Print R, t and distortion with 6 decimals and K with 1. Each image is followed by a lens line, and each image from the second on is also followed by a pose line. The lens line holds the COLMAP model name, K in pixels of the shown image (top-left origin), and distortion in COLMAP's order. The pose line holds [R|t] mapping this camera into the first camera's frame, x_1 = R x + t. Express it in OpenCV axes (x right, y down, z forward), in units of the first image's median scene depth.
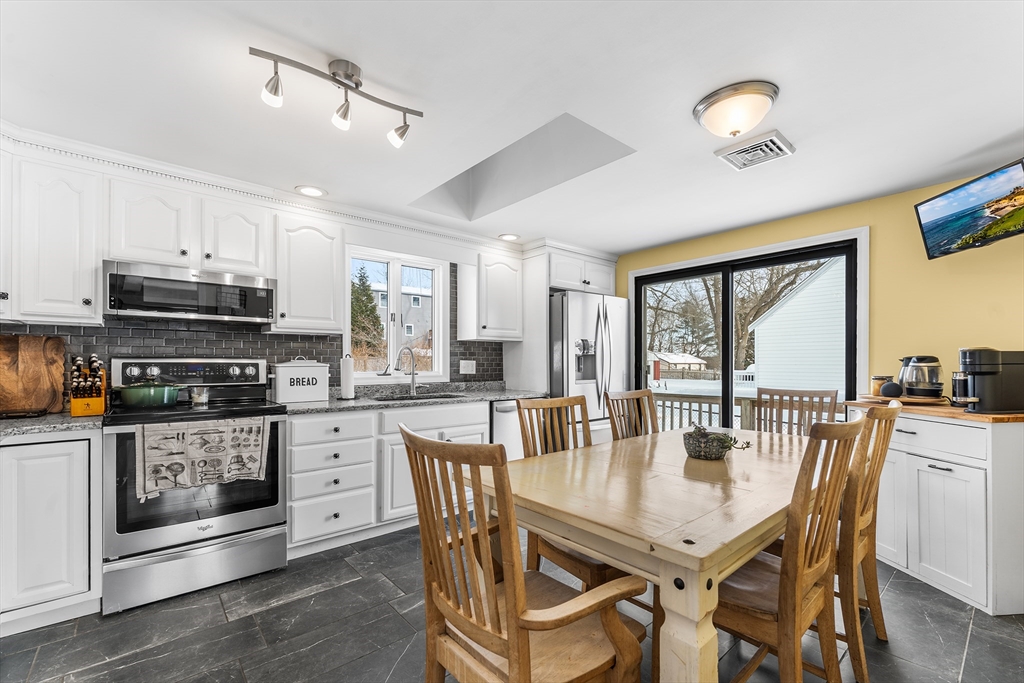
lens RADIAL K [[436.6, 0, 510.8], [0, 436.6, 351.4], [0, 0, 1]] dist [0.001016, 0.000160]
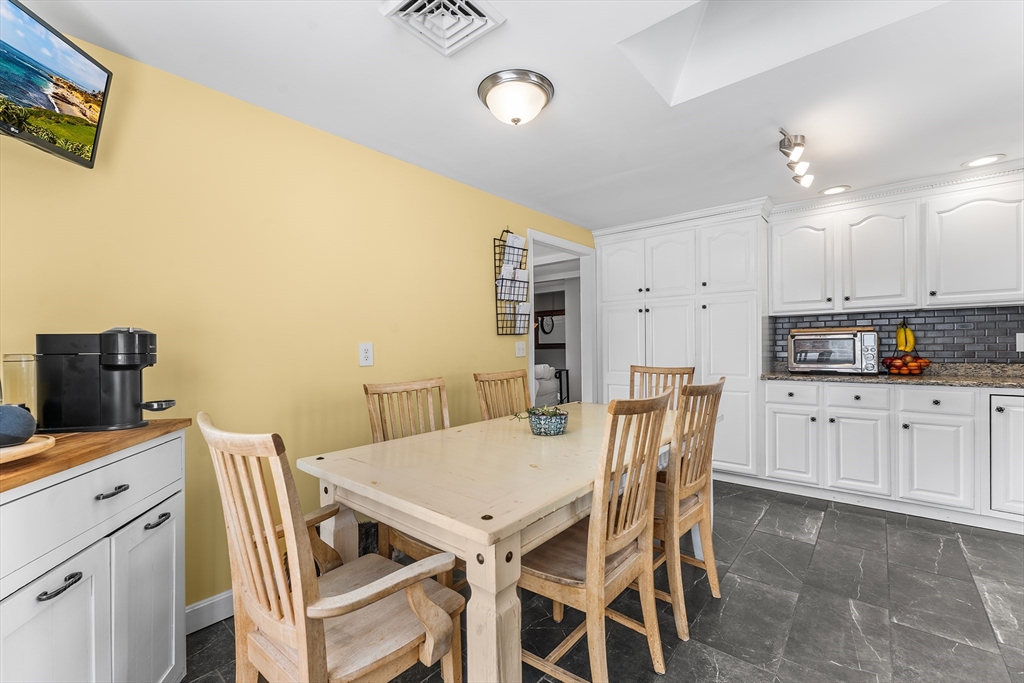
lens RADIAL K [[436.6, 0, 510.8], [0, 436.6, 351.4], [0, 0, 1]] dist [0.001016, 0.000160]
pose [[-0.986405, 0.013696, -0.163759, 0.600140], [0.013670, 0.999906, 0.001285, 0.036841], [0.163761, -0.000971, -0.986500, 1.709851]]
